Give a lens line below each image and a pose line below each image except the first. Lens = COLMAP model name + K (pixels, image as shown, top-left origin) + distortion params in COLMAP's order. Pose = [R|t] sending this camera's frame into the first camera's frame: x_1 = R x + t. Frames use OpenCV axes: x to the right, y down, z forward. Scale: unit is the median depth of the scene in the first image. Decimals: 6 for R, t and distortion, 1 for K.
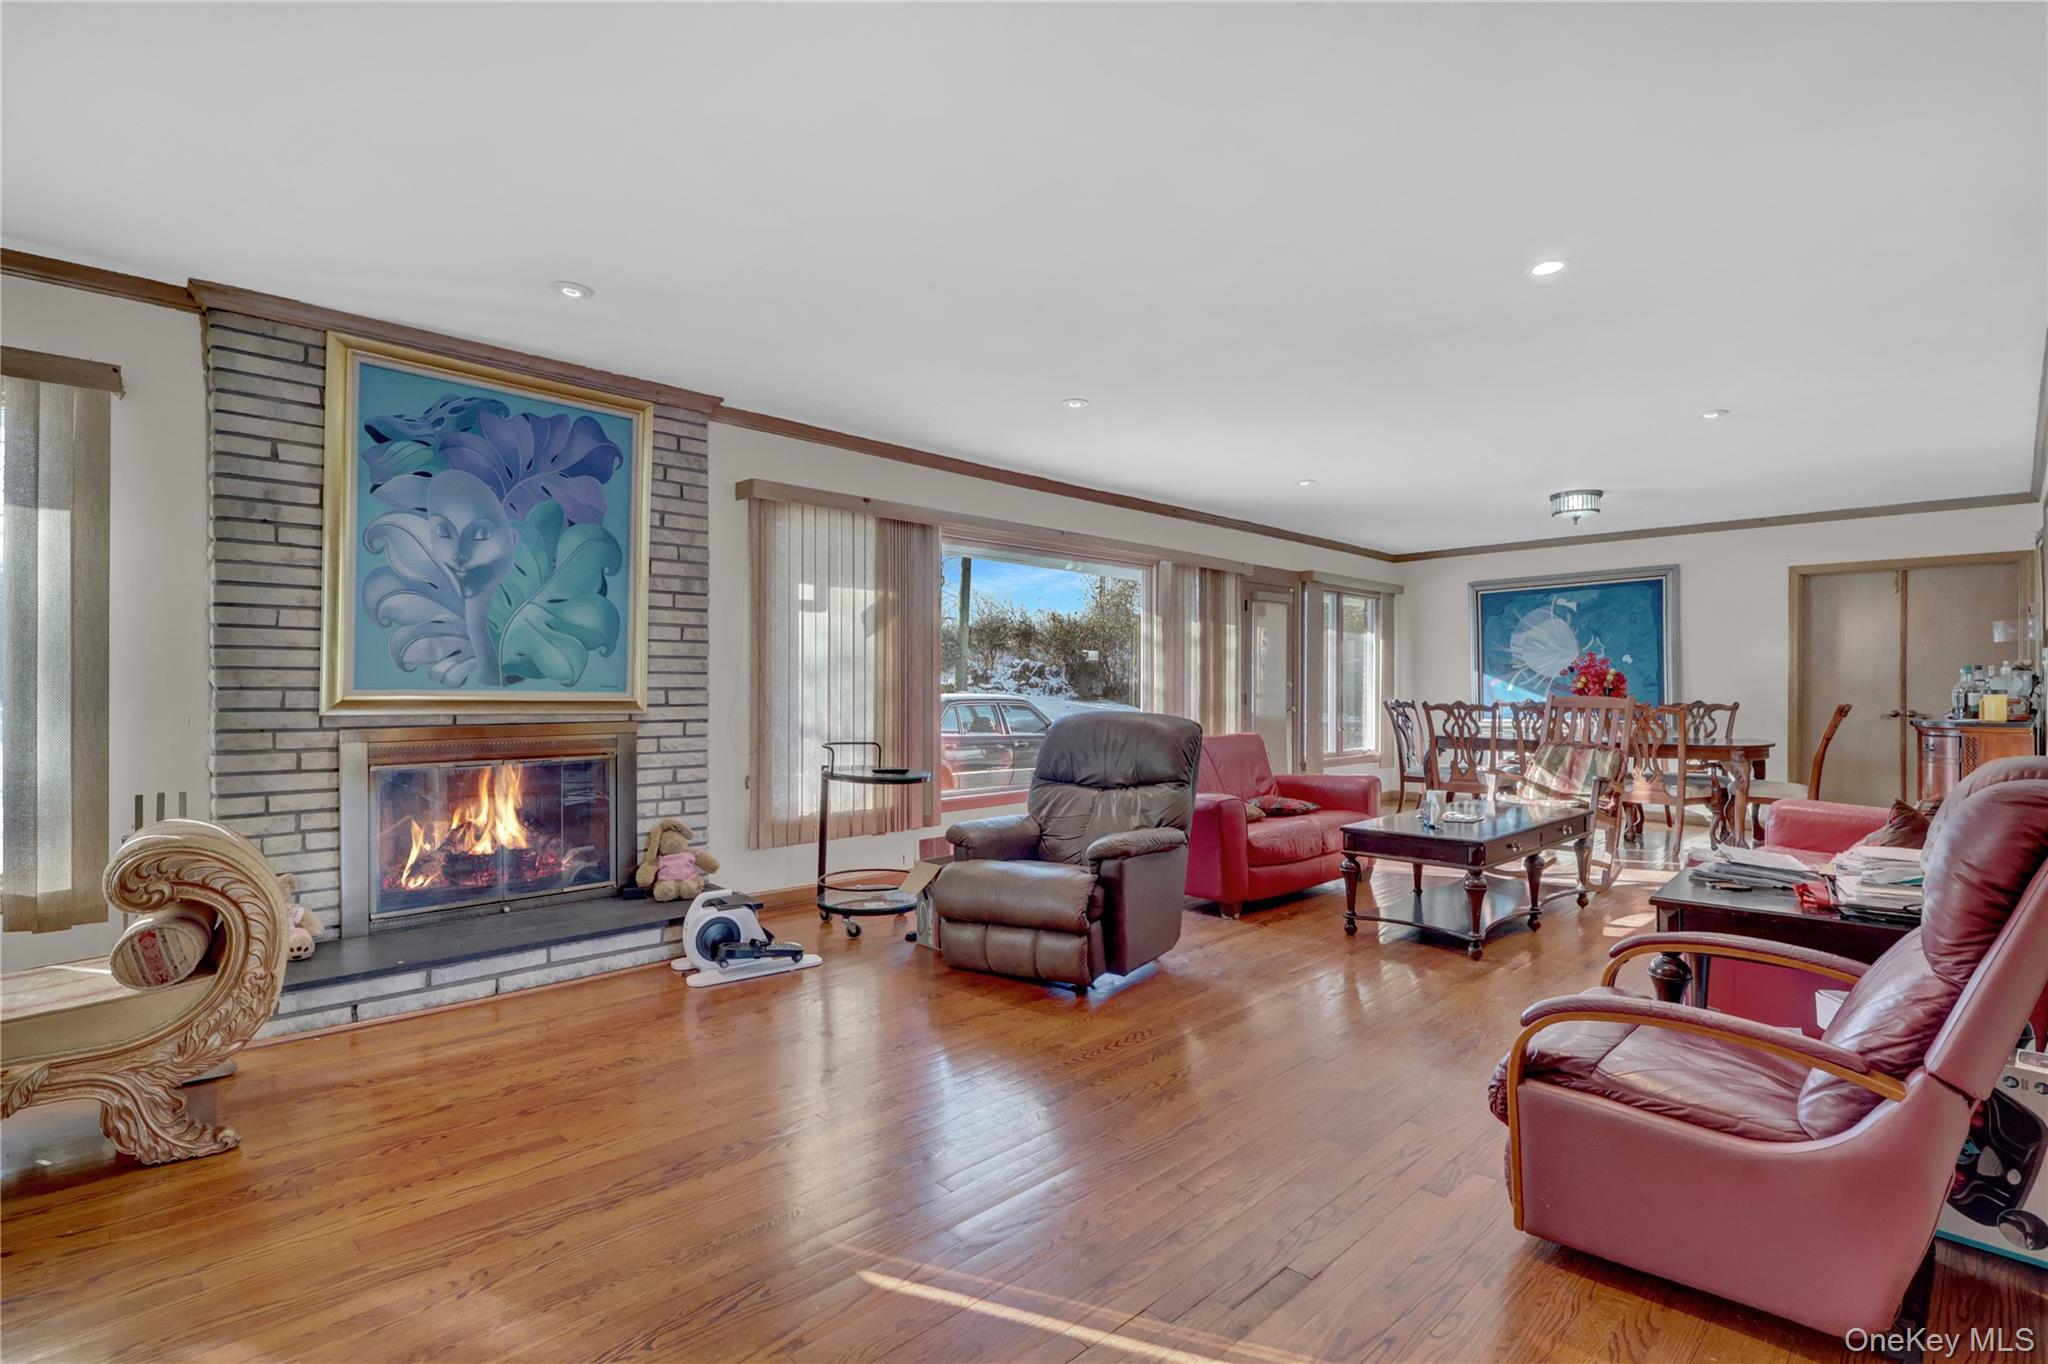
lens RADIAL K [[959.5, 0, 1029.2], [0, 959.5, 690.0], [0, 0, 1]] dist [-0.004242, 0.002479]
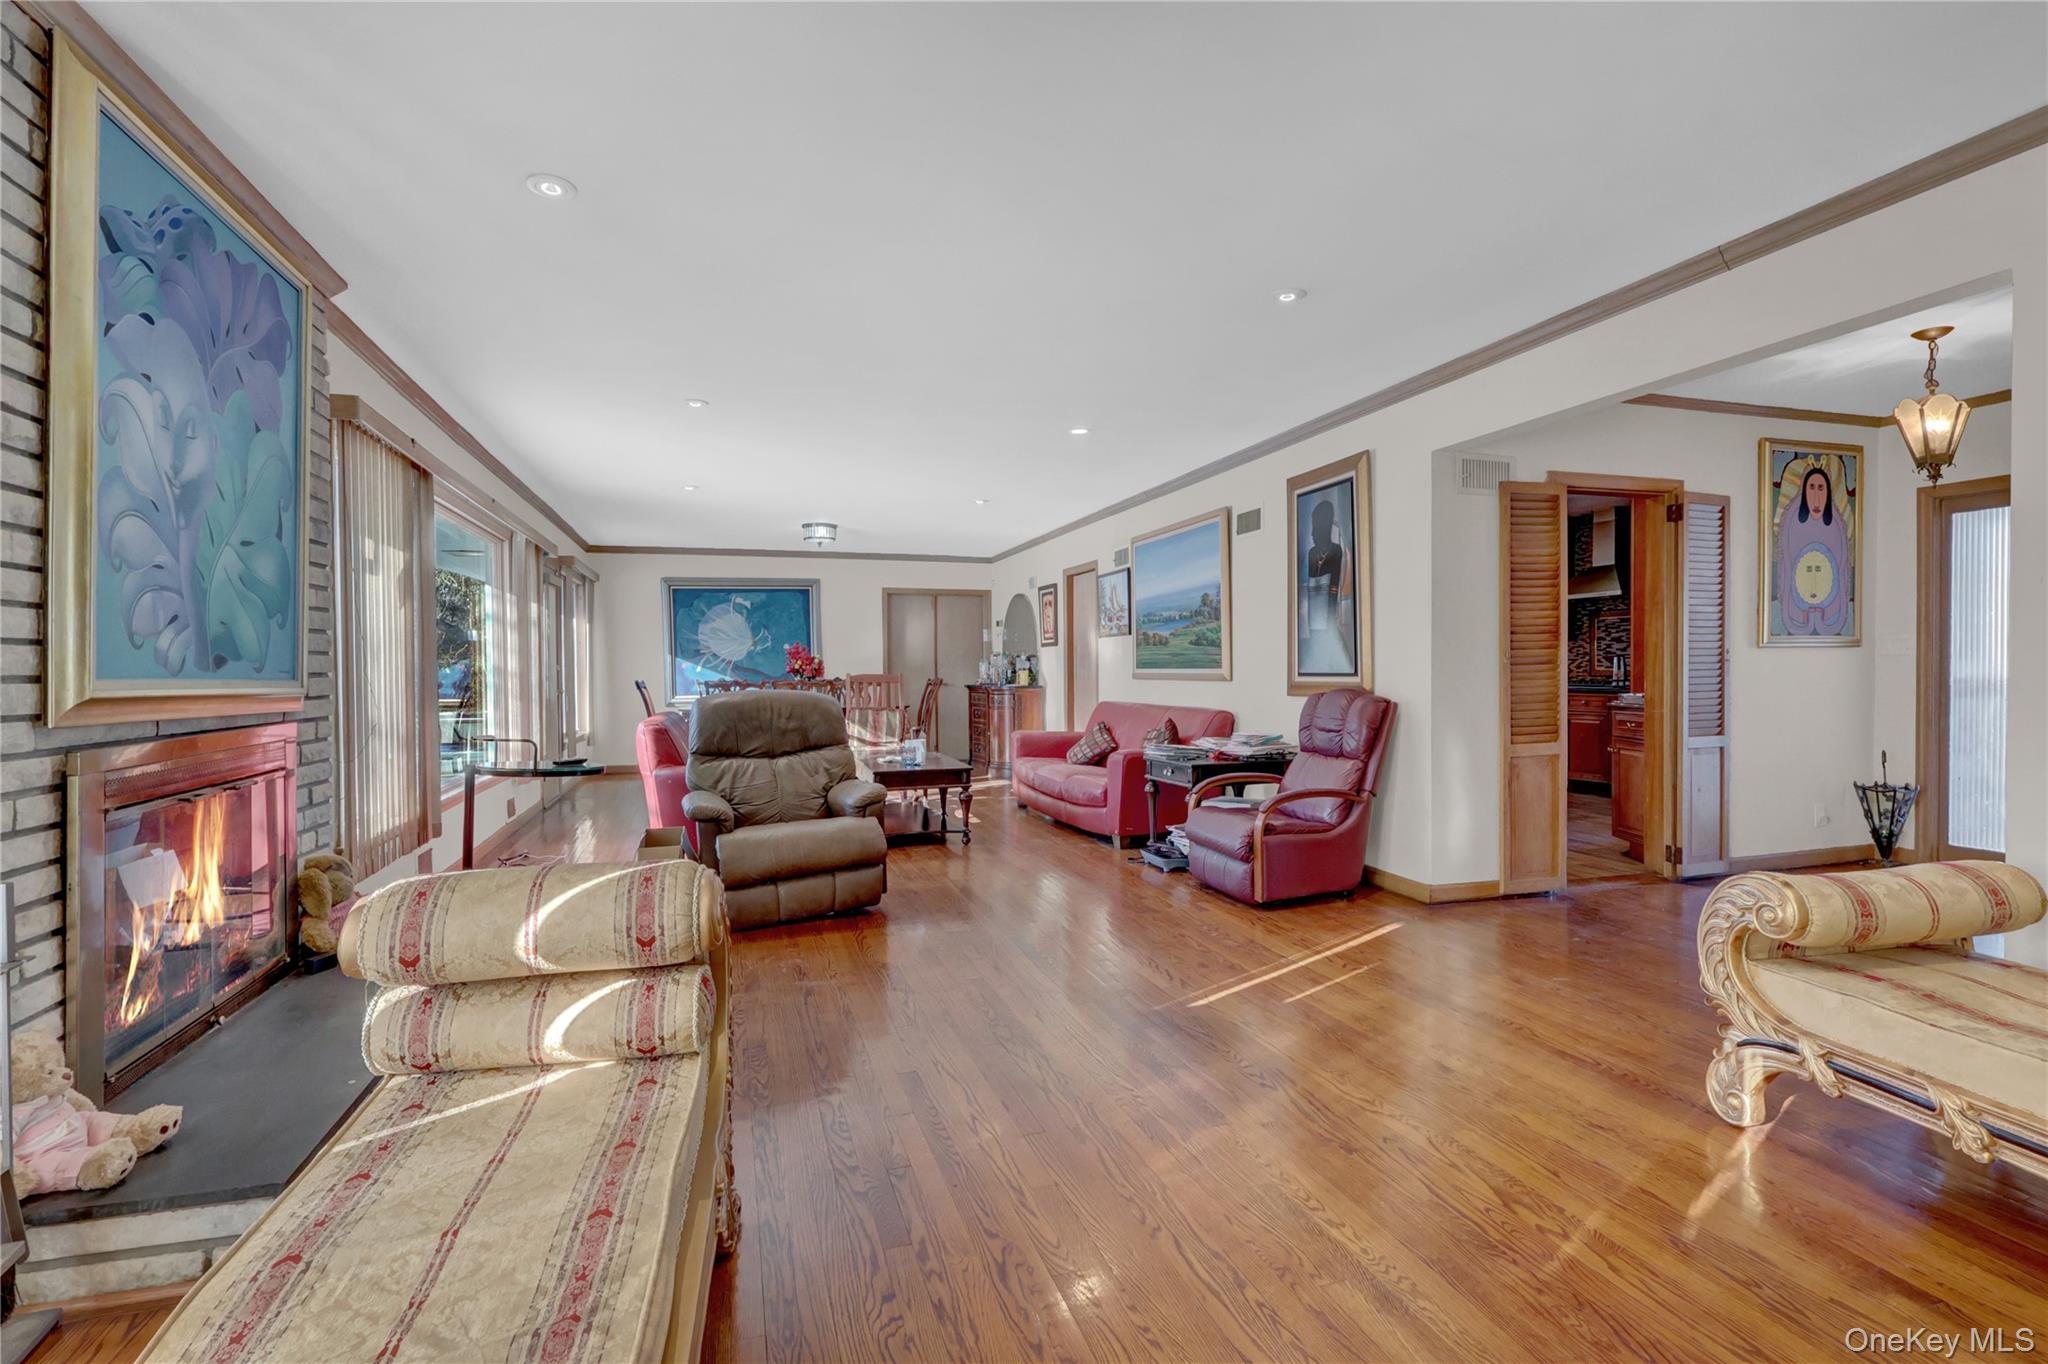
lens RADIAL K [[959.5, 0, 1022.6], [0, 959.5, 680.8], [0, 0, 1]] dist [-0.004242, 0.002479]
pose [[0.452729, -0.016959, 0.891487, -0.661253], [0.009805, 0.999853, 0.014041, -0.001405], [-0.891594, 0.002384, 0.452828, 0.173979]]
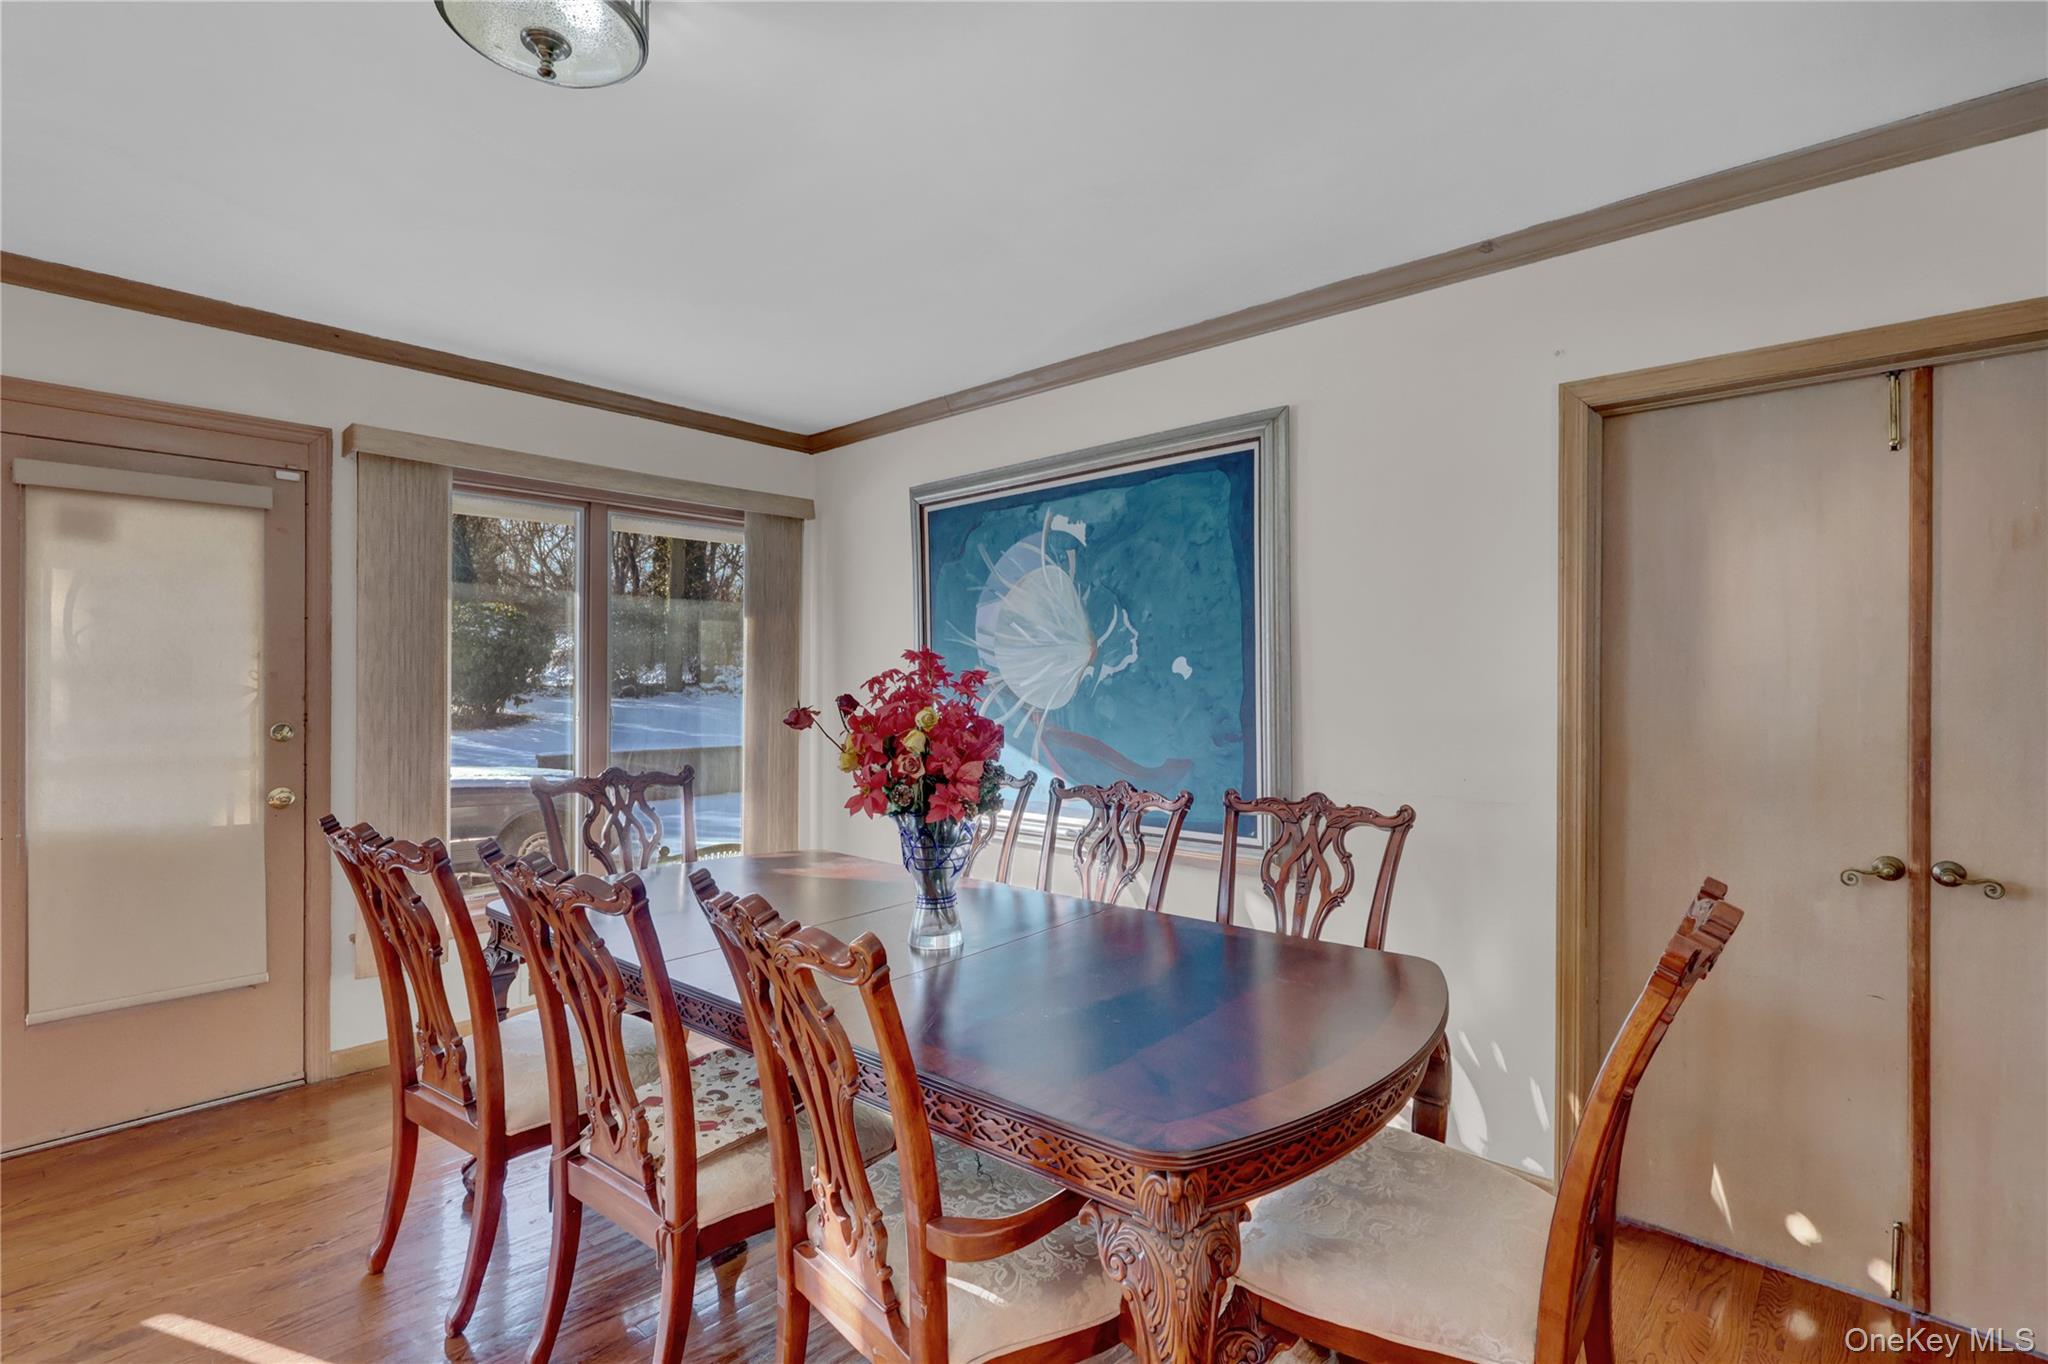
lens RADIAL K [[959.5, 0, 1019.1], [0, 959.5, 677.3], [0, 0, 1]] dist [-0.004242, 0.002479]
pose [[0.998432, 0.002953, 0.055894, 0.865538], [-0.002652, 0.999982, -0.005460, -0.041835], [-0.055909, 0.005303, 0.998422, 1.005215]]
